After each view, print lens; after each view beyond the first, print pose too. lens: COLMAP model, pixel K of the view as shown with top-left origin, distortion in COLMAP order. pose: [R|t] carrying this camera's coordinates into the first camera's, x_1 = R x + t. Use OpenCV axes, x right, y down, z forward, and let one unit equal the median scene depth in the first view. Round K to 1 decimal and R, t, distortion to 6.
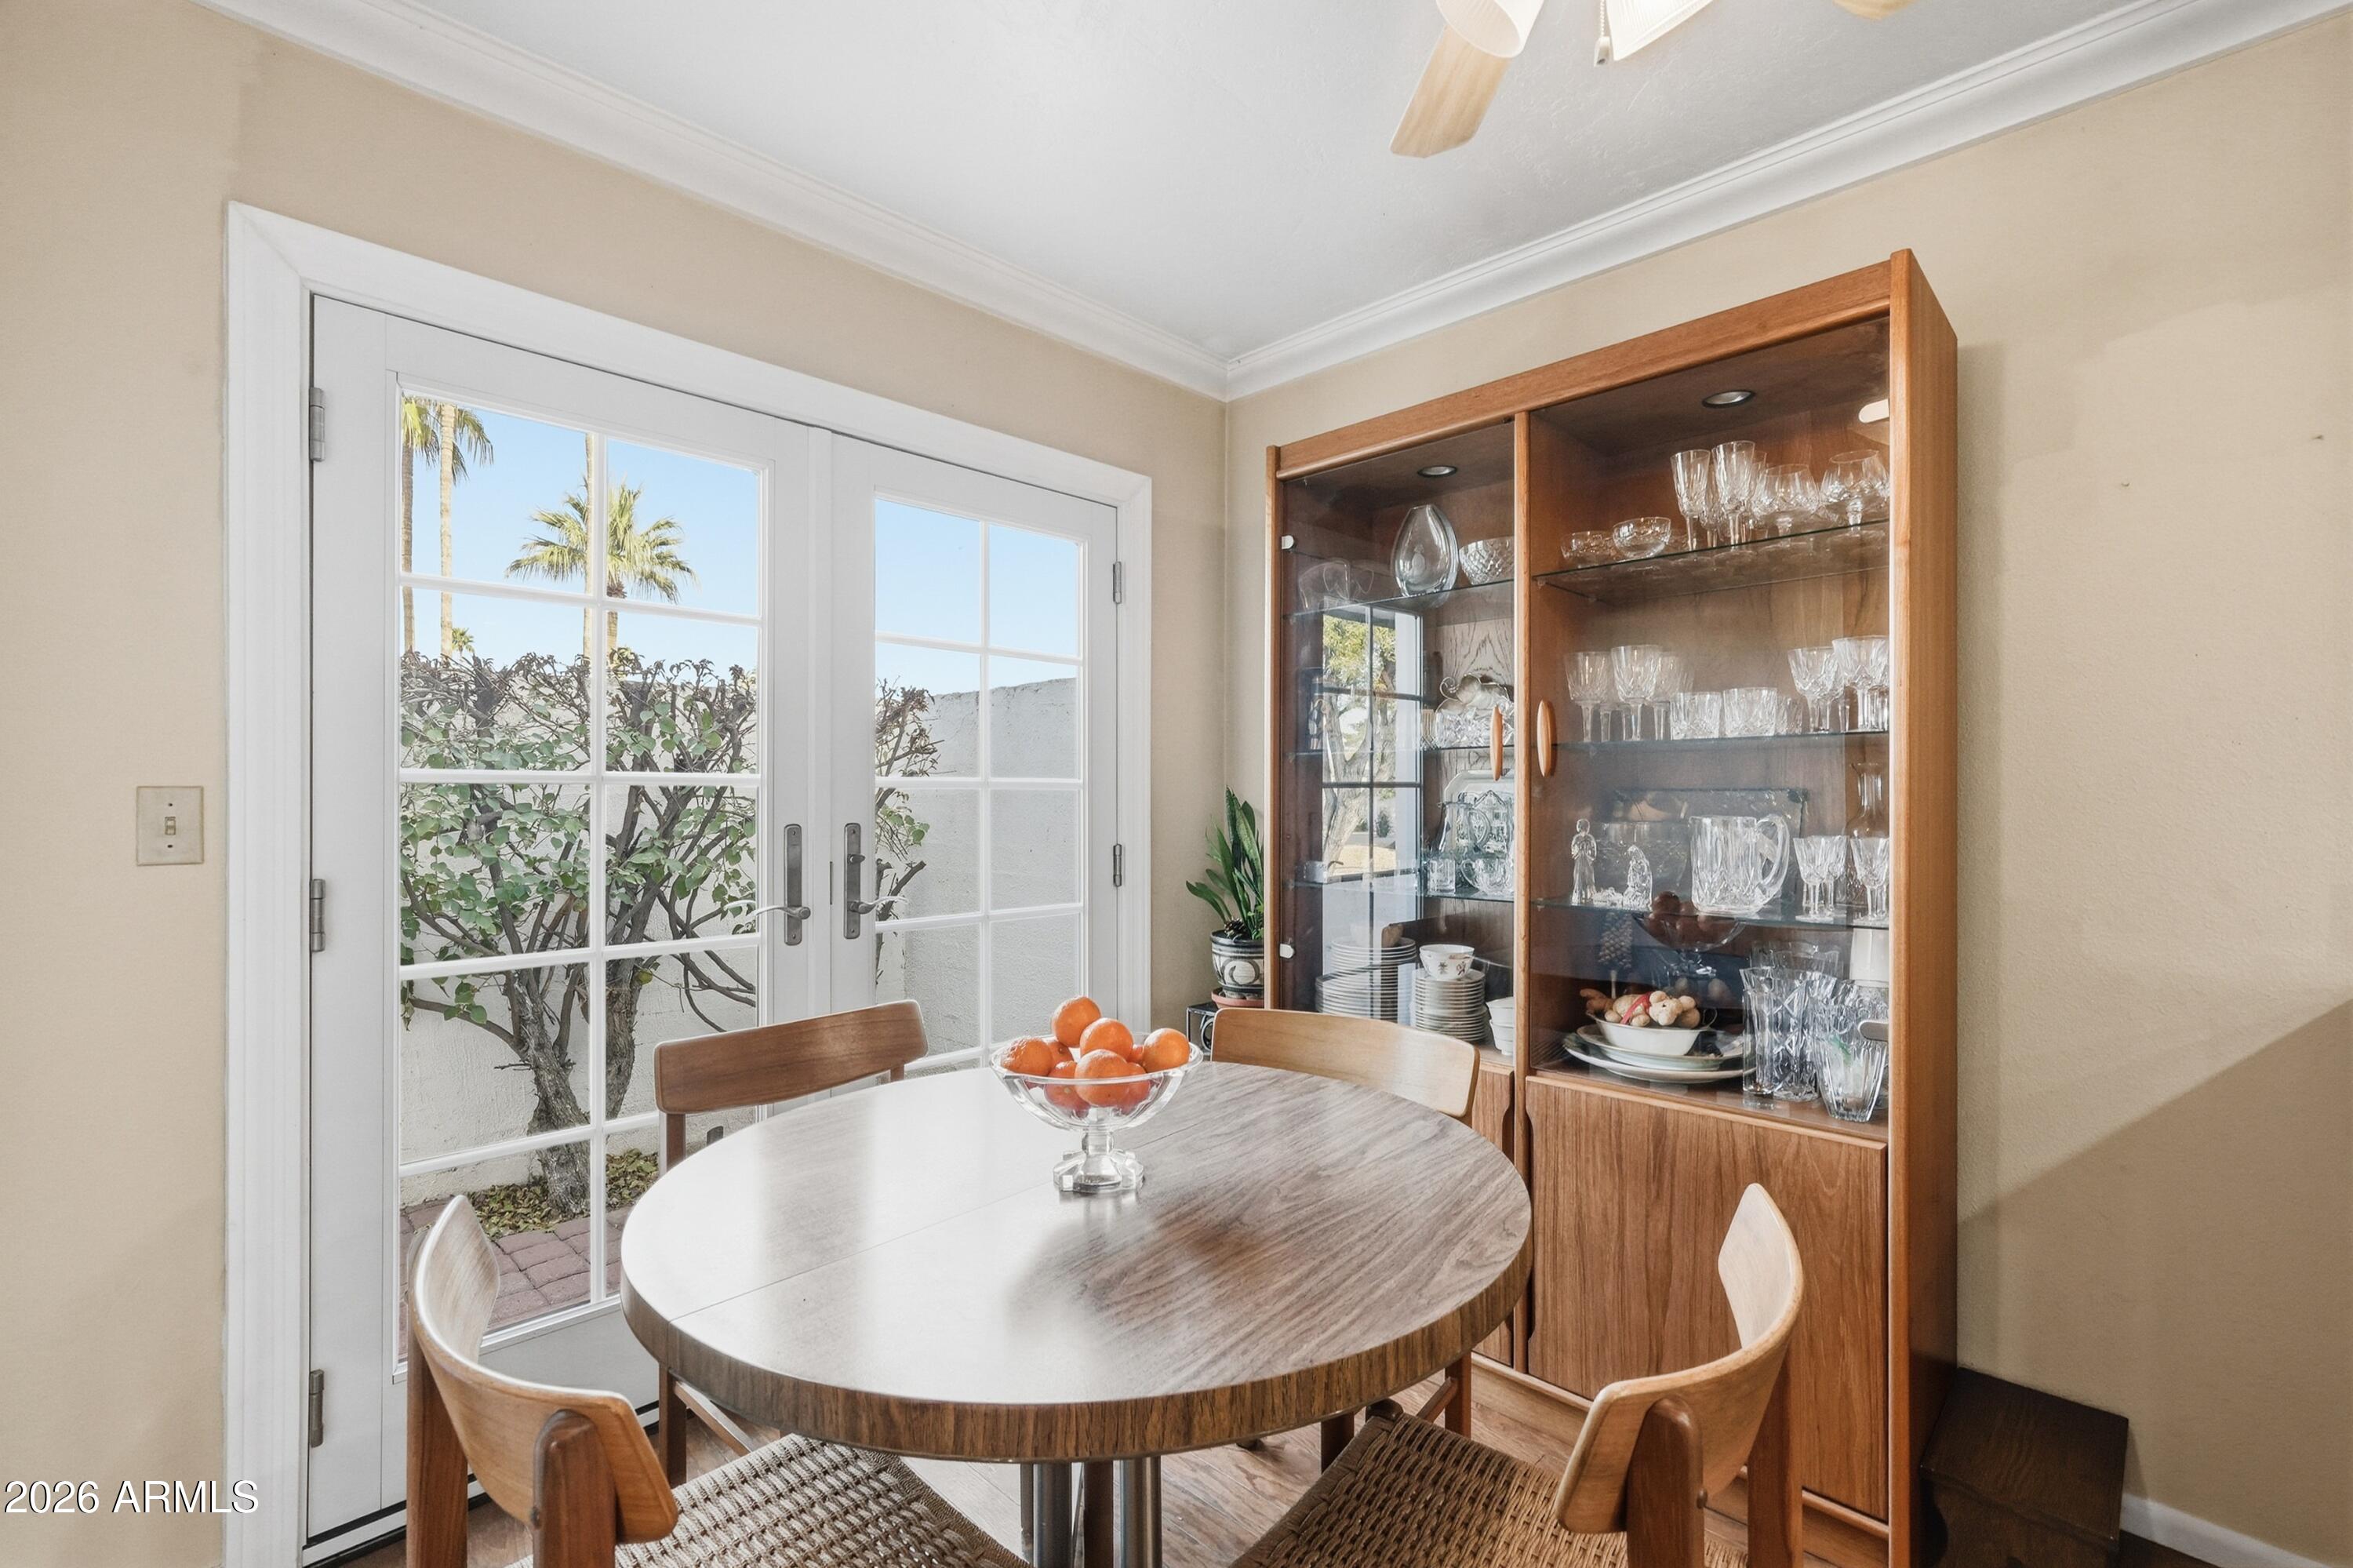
lens RADIAL K [[1047.5, 0, 1177.1], [0, 1047.5, 791.3], [0, 0, 1]] dist [0.000845, 0.001938]
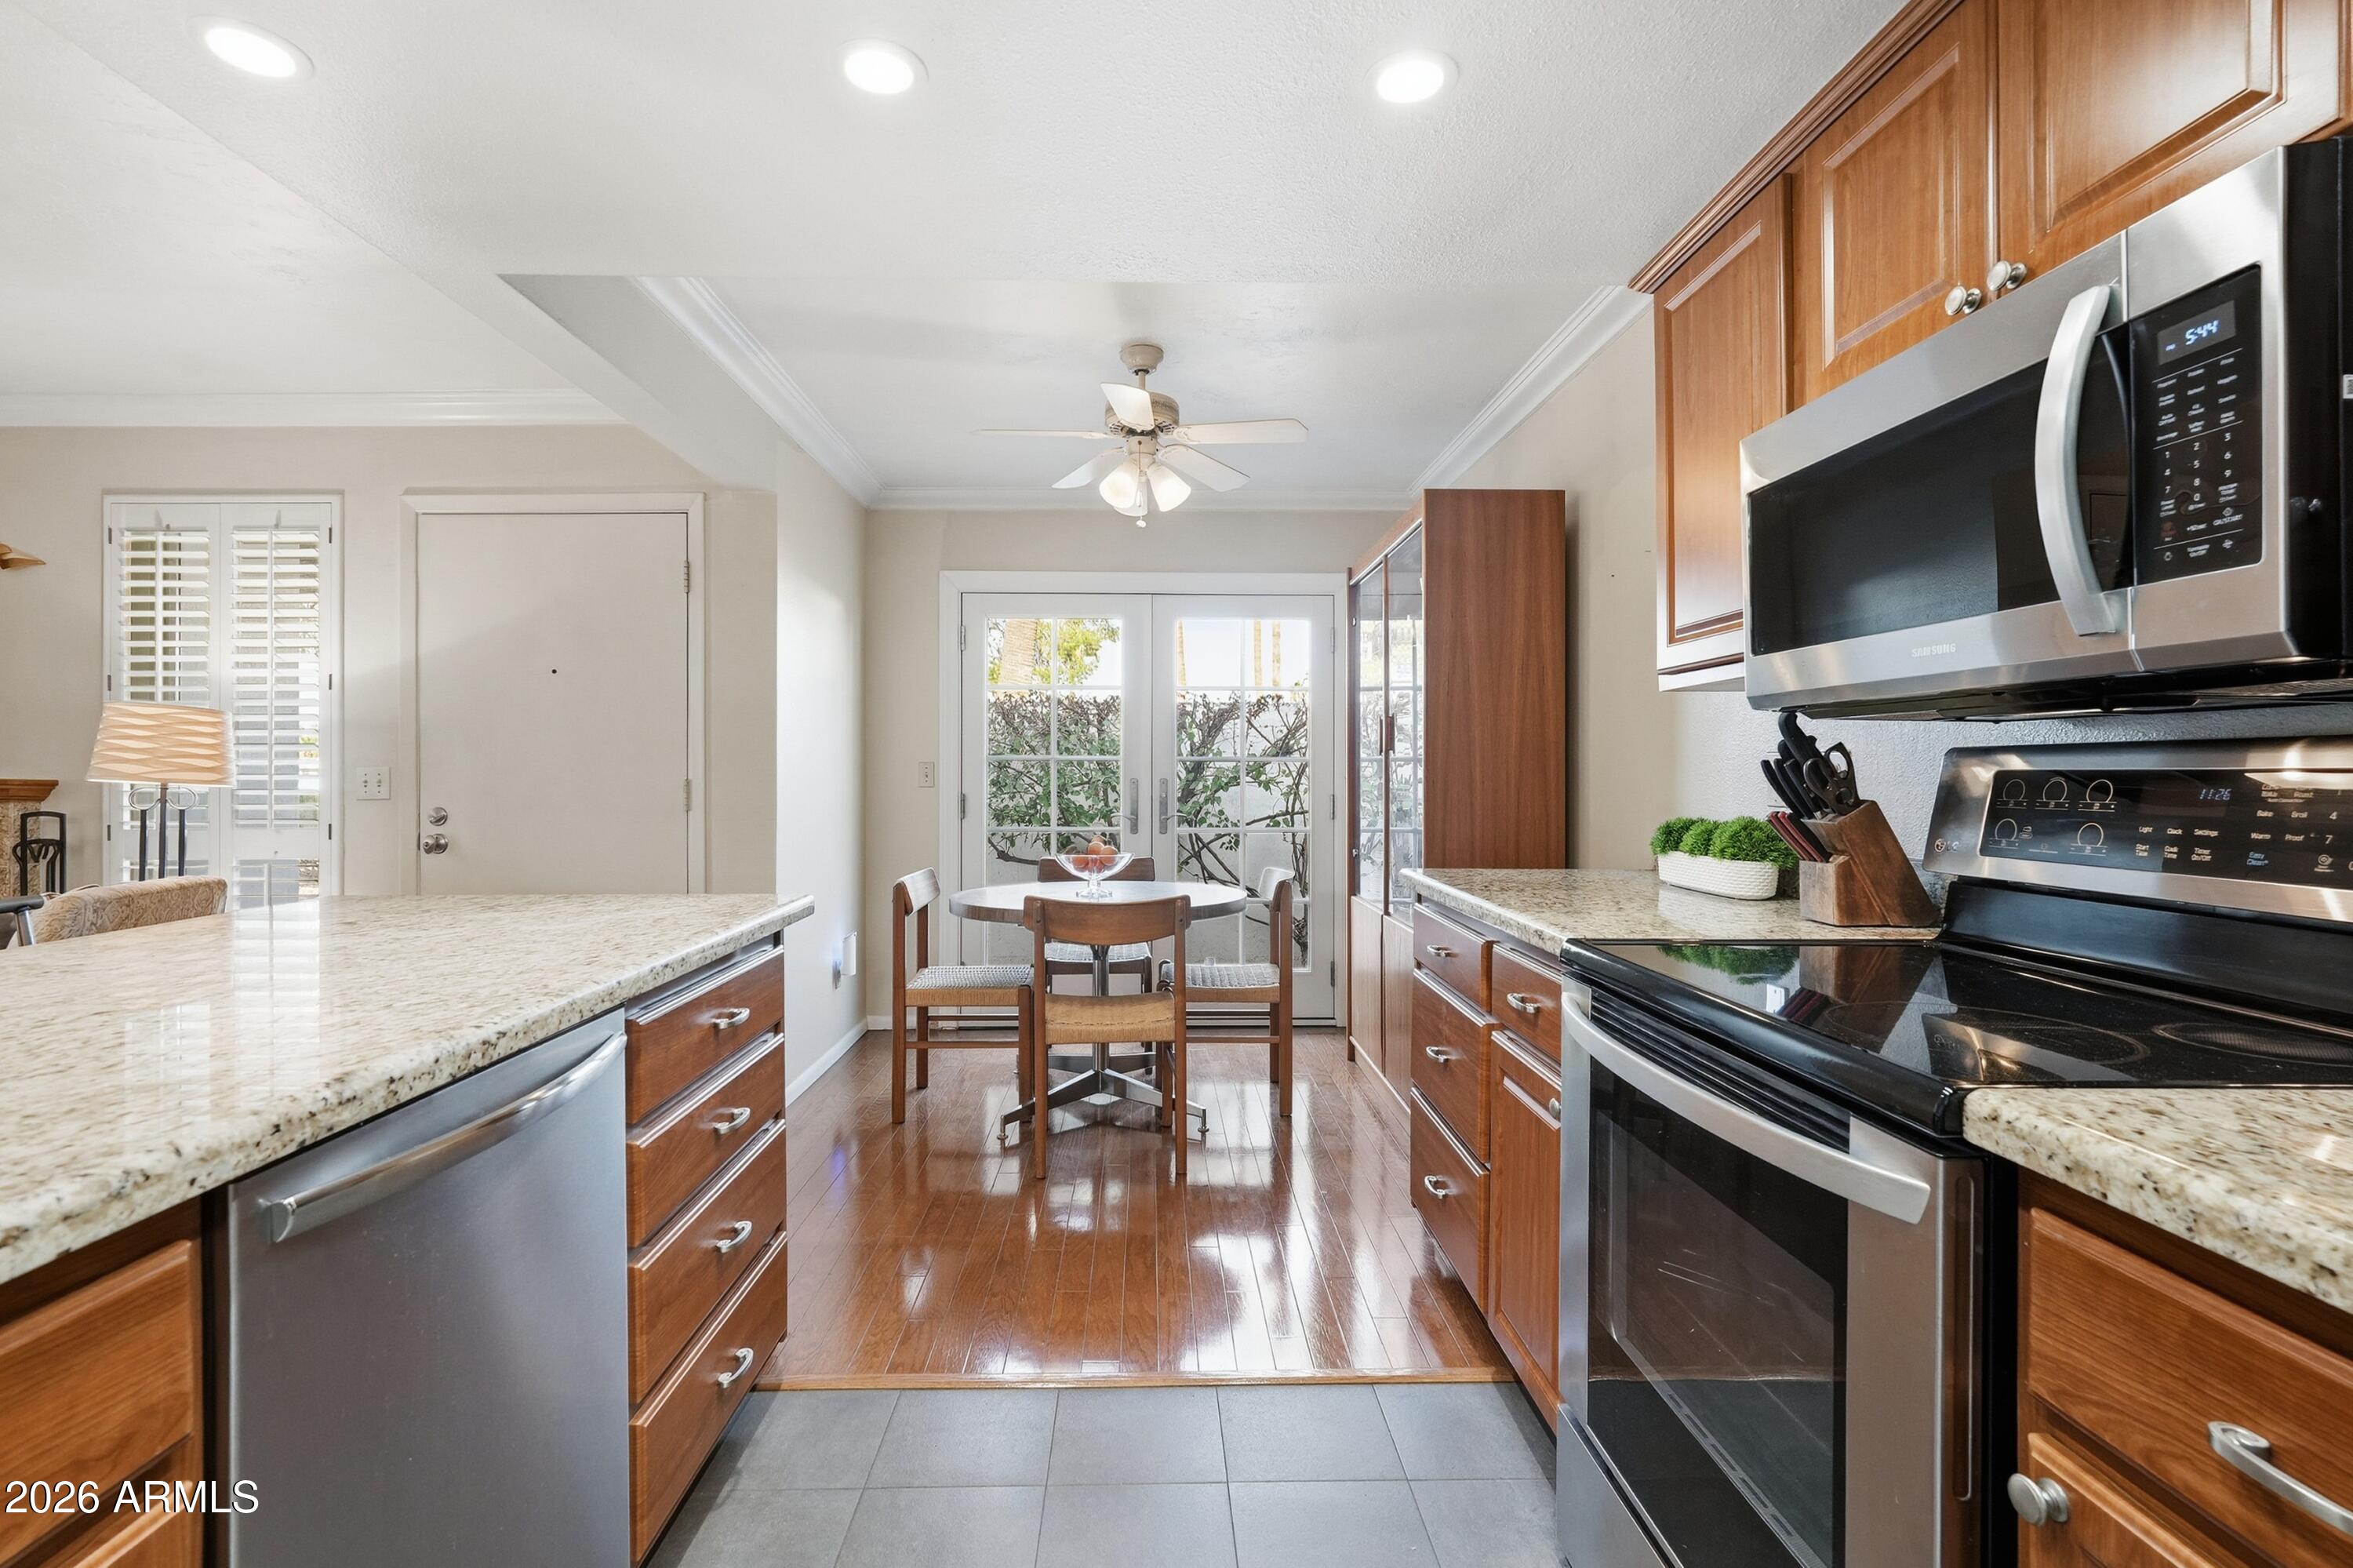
lens RADIAL K [[1047.5, 0, 1171.9], [0, 1047.5, 771.4], [0, 0, 1]] dist [0.000845, 0.001938]
pose [[0.723491, -0.002530, -0.690330, 1.281680], [0.003681, 0.999993, 0.000193, 0.018452], [0.690324, -0.002681, 0.723495, -0.561916]]
